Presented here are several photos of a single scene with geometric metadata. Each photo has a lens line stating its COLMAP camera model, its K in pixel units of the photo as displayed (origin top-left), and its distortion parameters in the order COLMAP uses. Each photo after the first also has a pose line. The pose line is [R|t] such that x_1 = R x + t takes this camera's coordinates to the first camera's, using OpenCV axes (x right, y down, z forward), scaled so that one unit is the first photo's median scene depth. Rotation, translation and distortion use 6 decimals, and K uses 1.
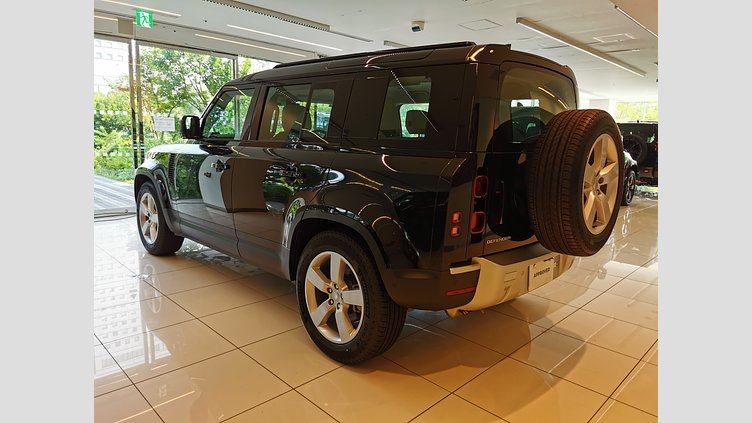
lens RADIAL K [[446.9, 0, 375.4], [0, 446.9, 211.5], [0, 0, 1]] dist [-0.021468, -0.004678]
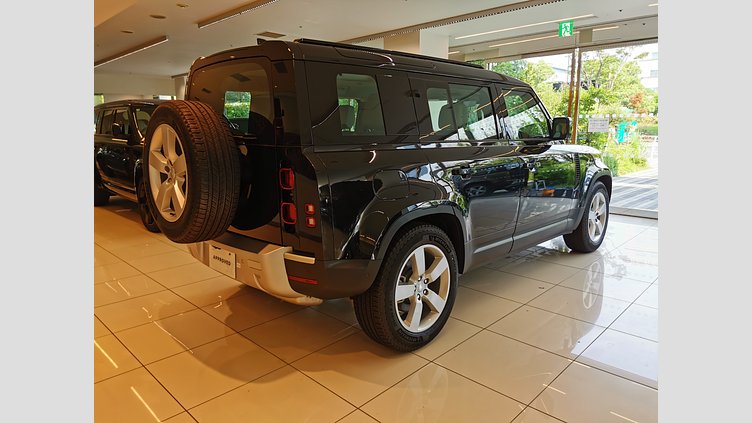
lens RADIAL K [[446.9, 0, 375.1], [0, 446.9, 212.1], [0, 0, 1]] dist [-0.021468, -0.004678]
pose [[-0.005330, 0.145883, -0.989287, 0.616320], [-0.164681, 0.975666, 0.144762, -0.078520], [0.986333, 0.163688, 0.018824, 0.590685]]
